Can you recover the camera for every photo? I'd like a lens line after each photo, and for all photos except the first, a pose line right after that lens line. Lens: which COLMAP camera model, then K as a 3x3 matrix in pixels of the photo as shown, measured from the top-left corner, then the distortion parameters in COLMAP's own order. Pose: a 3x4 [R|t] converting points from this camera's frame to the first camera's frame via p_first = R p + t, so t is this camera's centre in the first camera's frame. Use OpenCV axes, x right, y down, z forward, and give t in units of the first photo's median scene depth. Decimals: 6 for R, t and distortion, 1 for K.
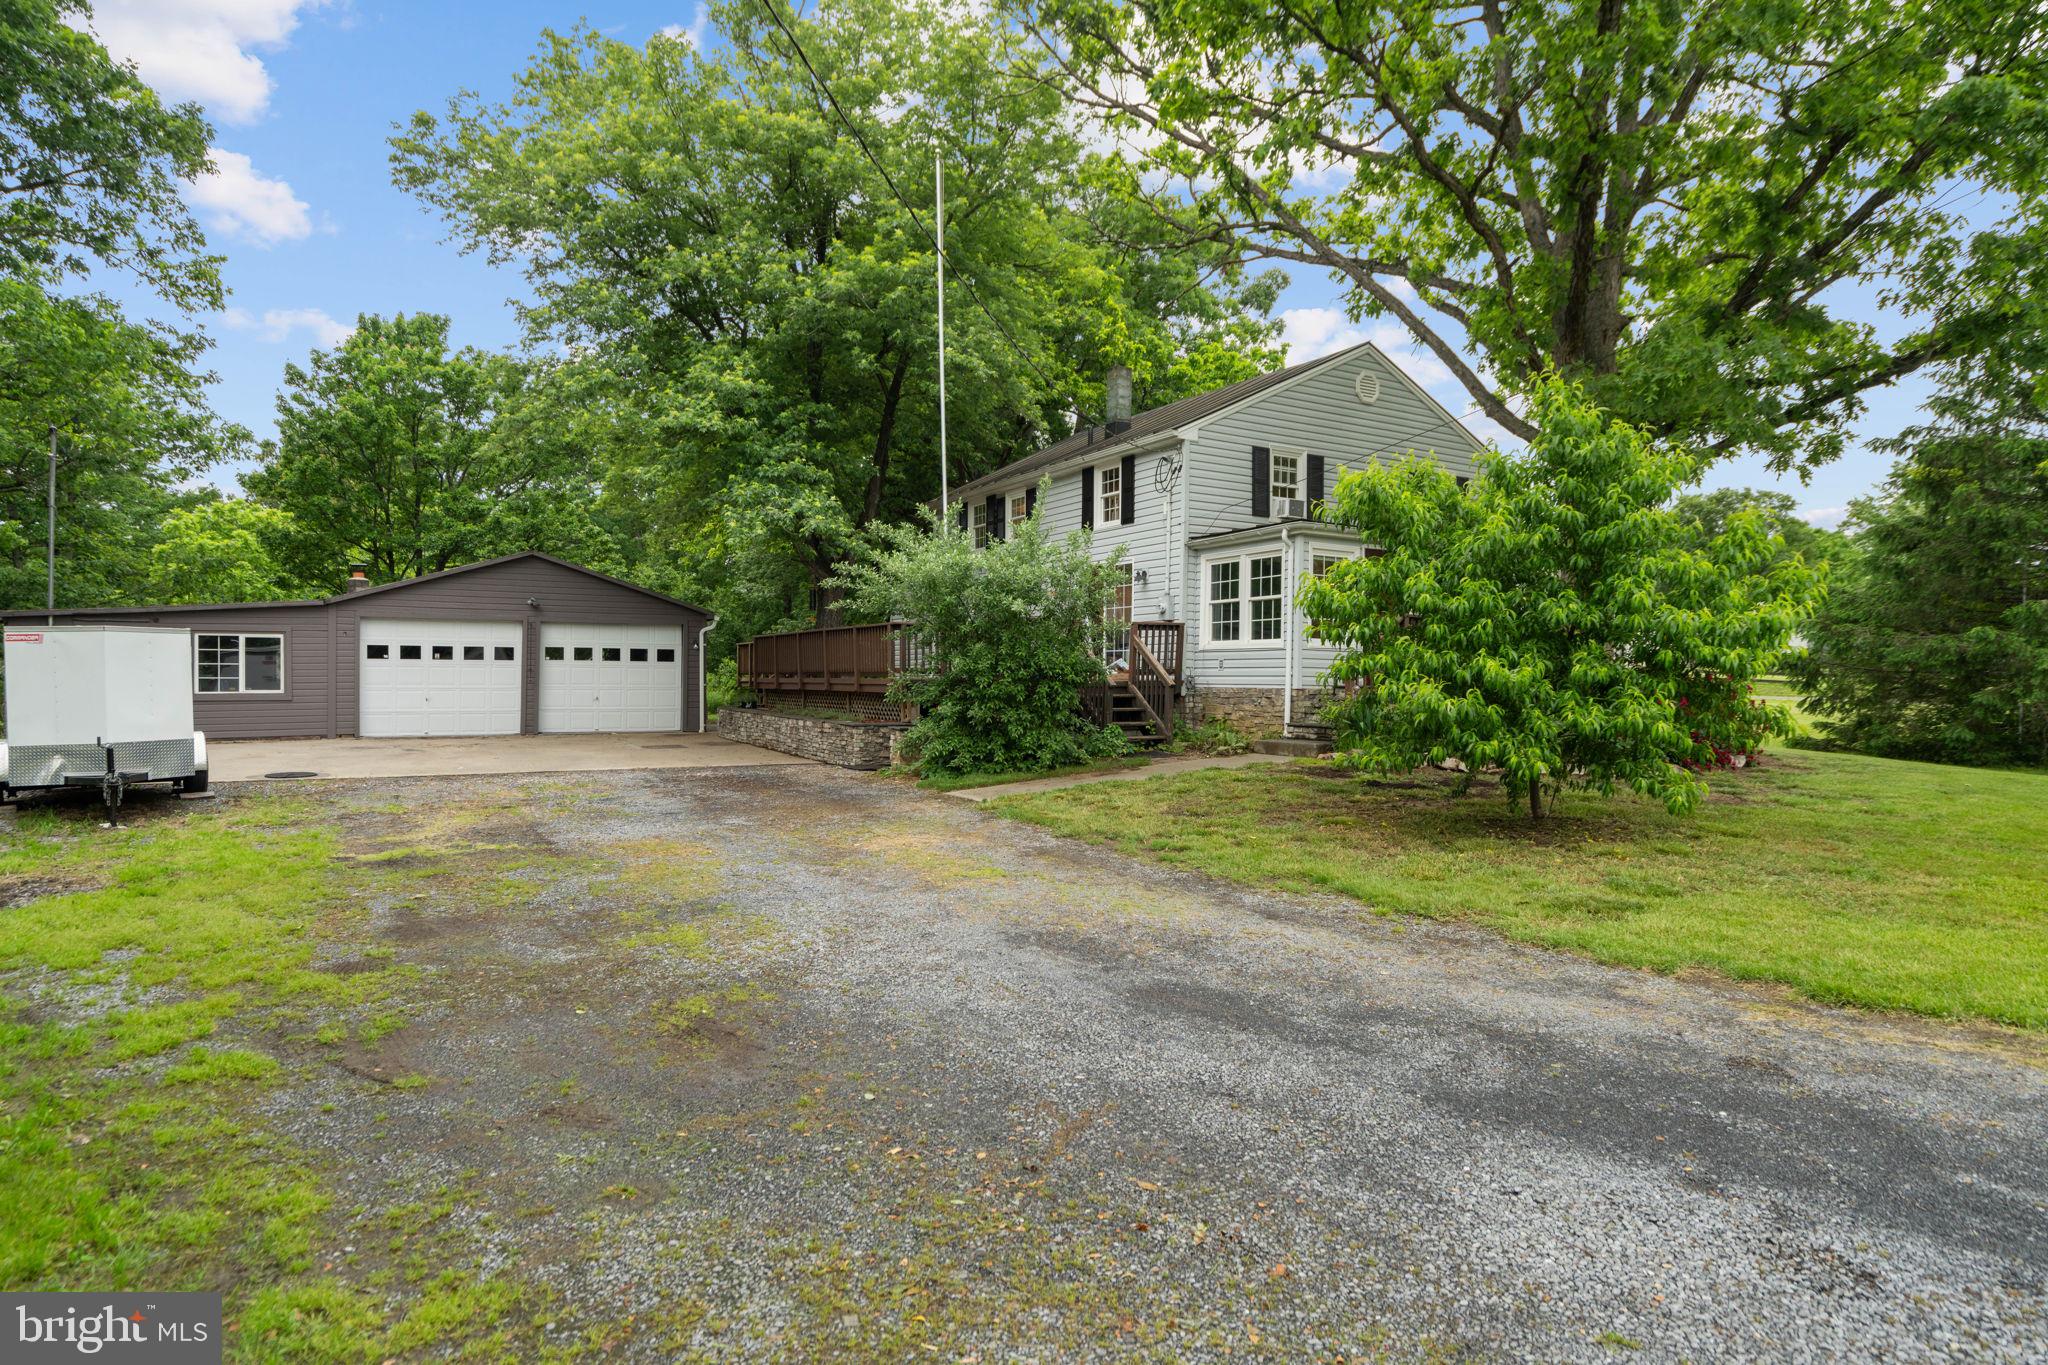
lens RADIAL K [[1171.8, 0, 1017.6], [0, 1171.8, 669.8], [0, 0, 1]] dist [0.002900, -0.002073]
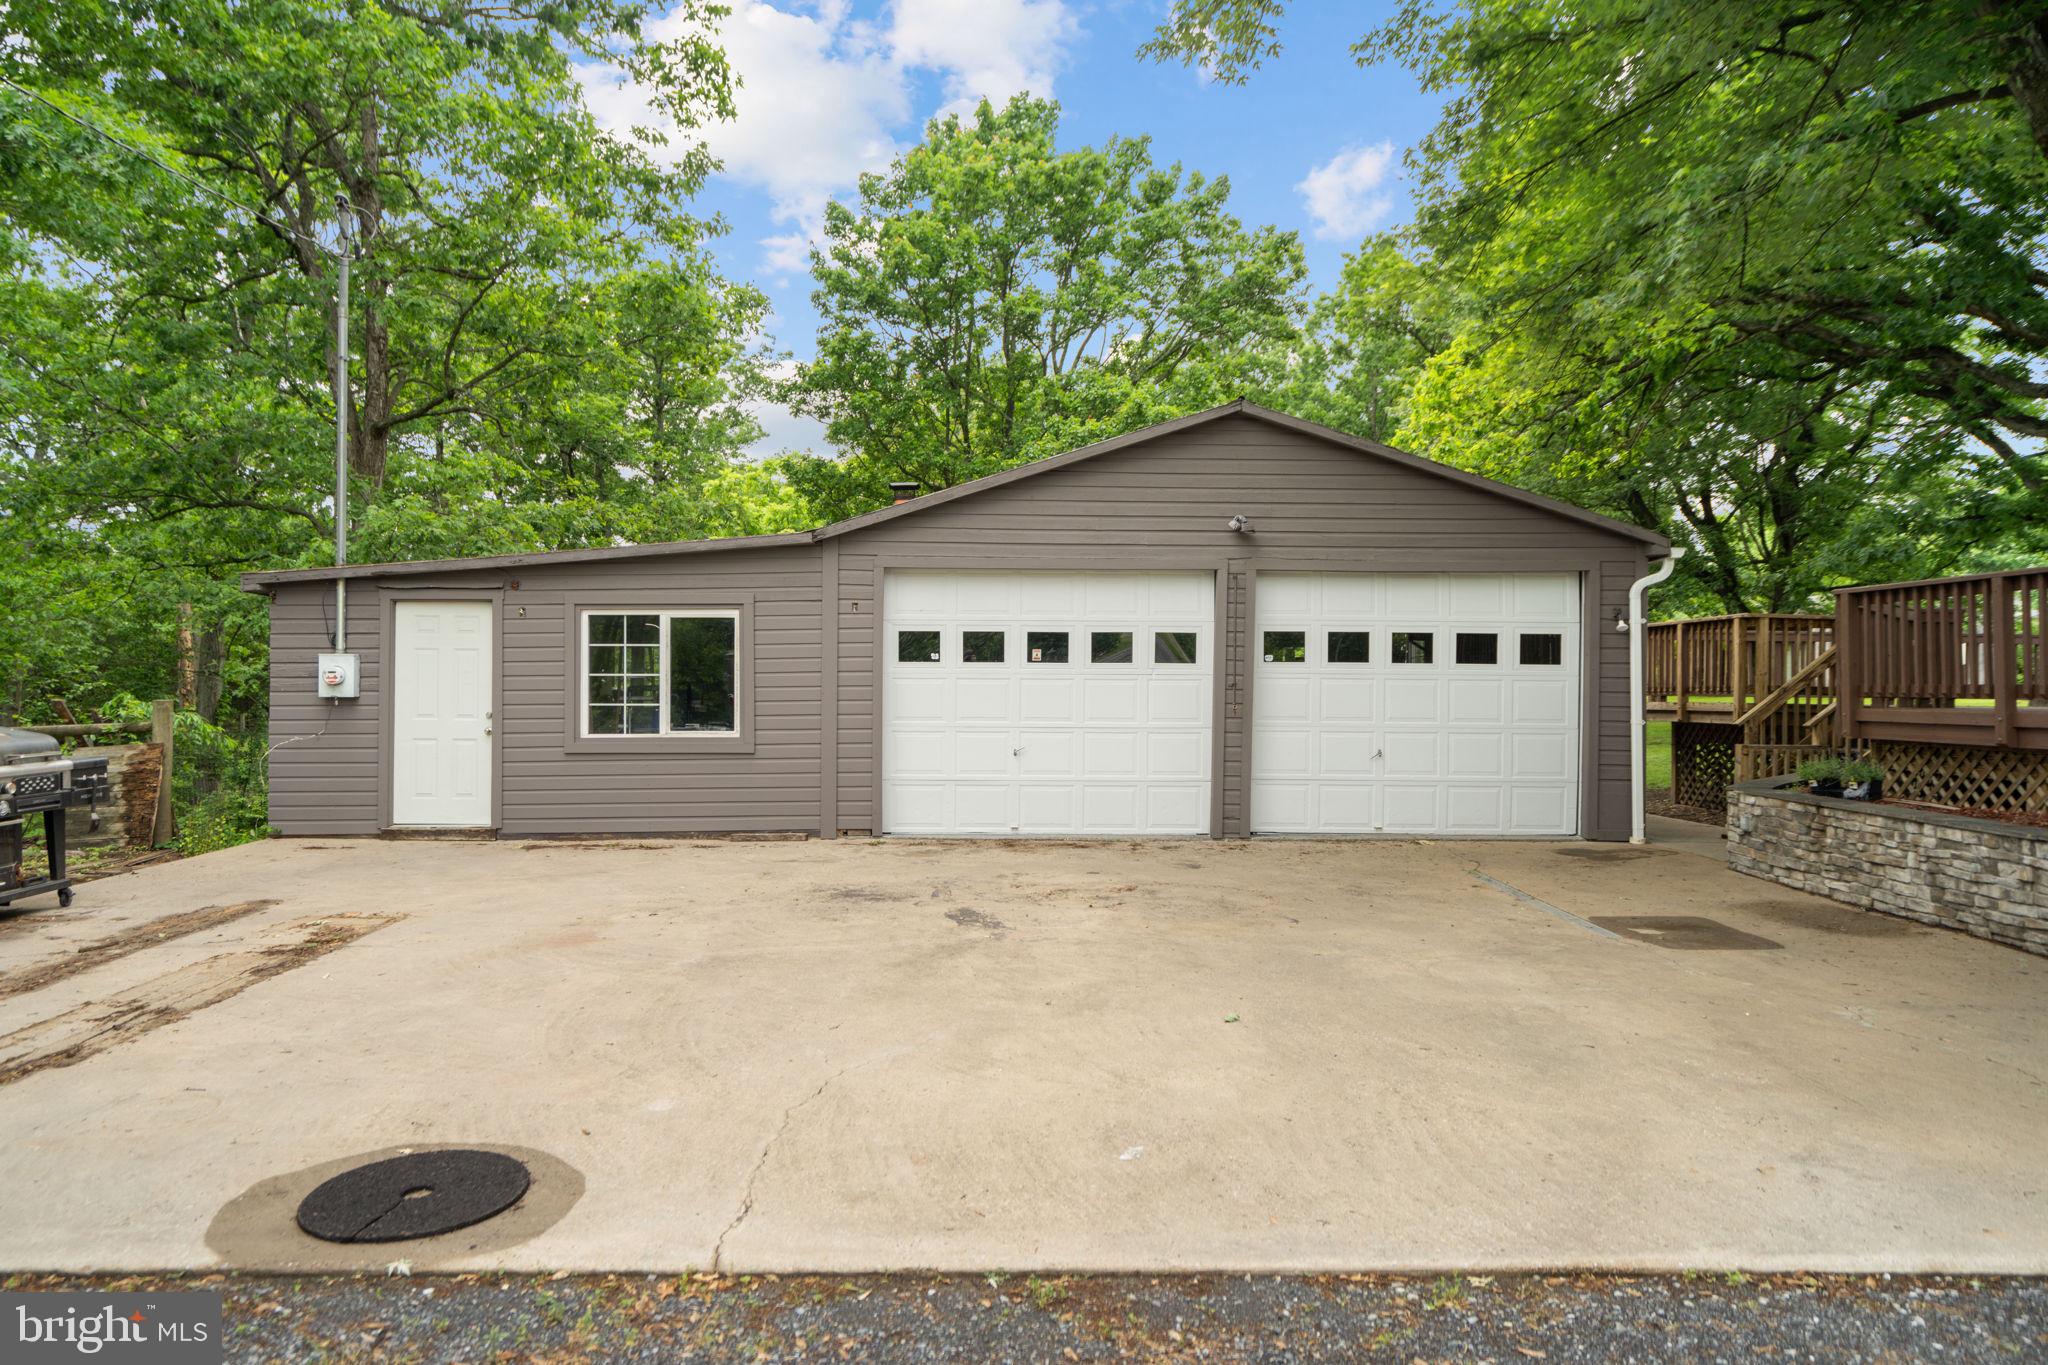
lens RADIAL K [[1449.6, 0, 1031.5], [0, 1449.6, 668.4], [0, 0, 1]] dist [0.060288, -0.007456]
pose [[0.892594, -0.006606, -0.450812, -0.325551], [0.003748, 0.999967, -0.007234, -0.003504], [0.450845, 0.004767, 0.892589, 0.664853]]
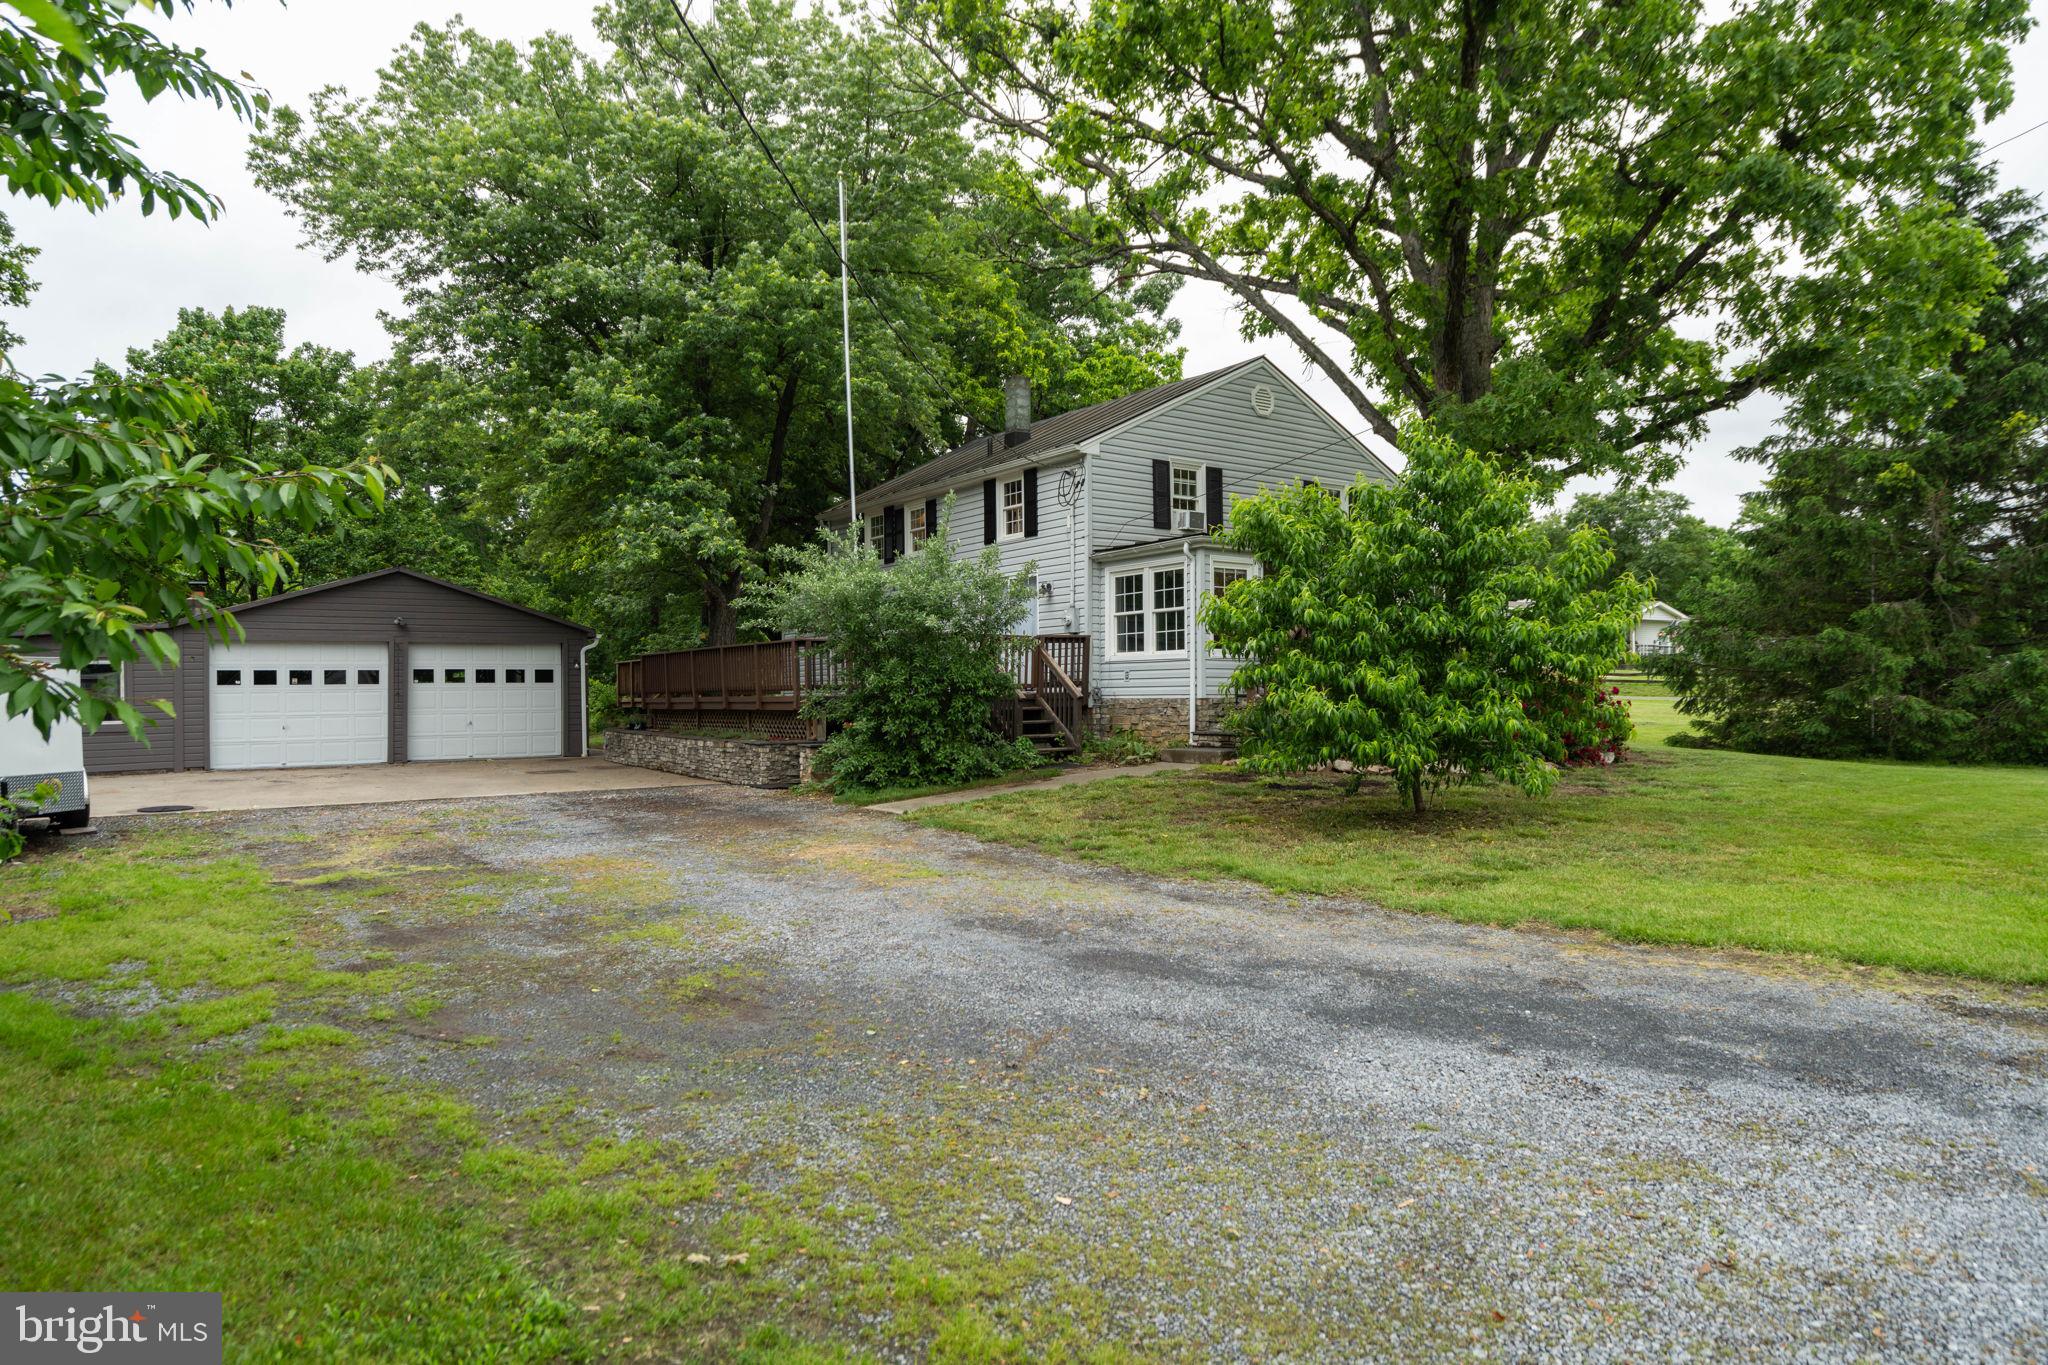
lens RADIAL K [[1268.4, 0, 1033.9], [0, 1268.4, 672.4], [0, 0, 1]] dist [-0.006833, 0.000894]
pose [[0.994372, -0.017325, 0.104519, -0.020469], [0.018235, 0.999804, -0.007754, -0.000384], [-0.104364, 0.009616, 0.994493, -0.080327]]
